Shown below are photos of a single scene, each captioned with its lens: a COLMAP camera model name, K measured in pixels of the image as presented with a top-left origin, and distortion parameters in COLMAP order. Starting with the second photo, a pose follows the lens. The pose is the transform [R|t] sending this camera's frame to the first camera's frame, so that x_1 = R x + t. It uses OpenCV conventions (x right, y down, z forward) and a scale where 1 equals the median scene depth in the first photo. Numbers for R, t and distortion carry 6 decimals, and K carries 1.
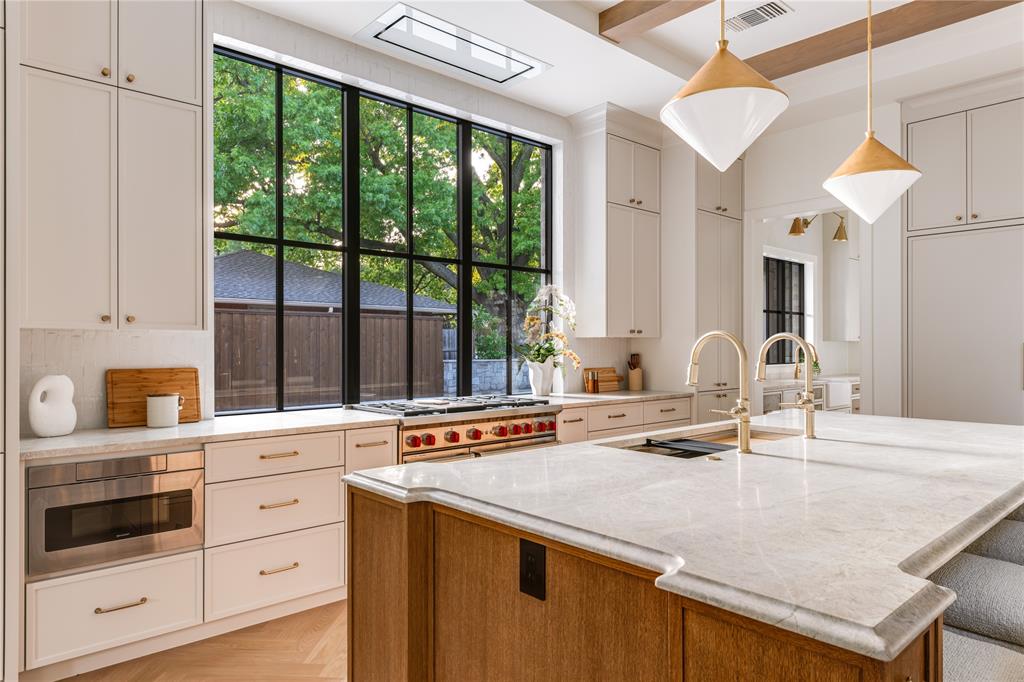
lens RADIAL K [[654.8, 0, 512.0], [0, 654.8, 345.9], [0, 0, 1]] dist [0.006267, -0.001652]
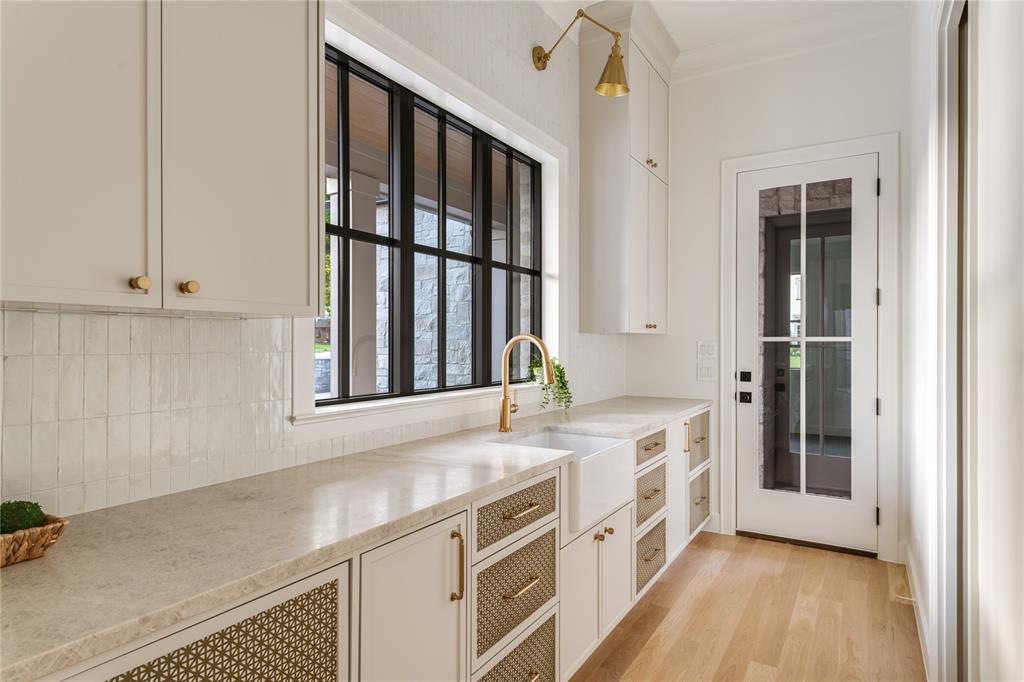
lens RADIAL K [[577.7, 0, 512.2], [0, 577.7, 343.2], [0, 0, 1]] dist [0.007442, -0.000698]
pose [[0.957622, 0.003297, 0.288009, 0.312737], [-0.003456, 0.999994, 0.000043, 0.000686], [-0.288007, -0.001036, 0.957628, 0.623898]]
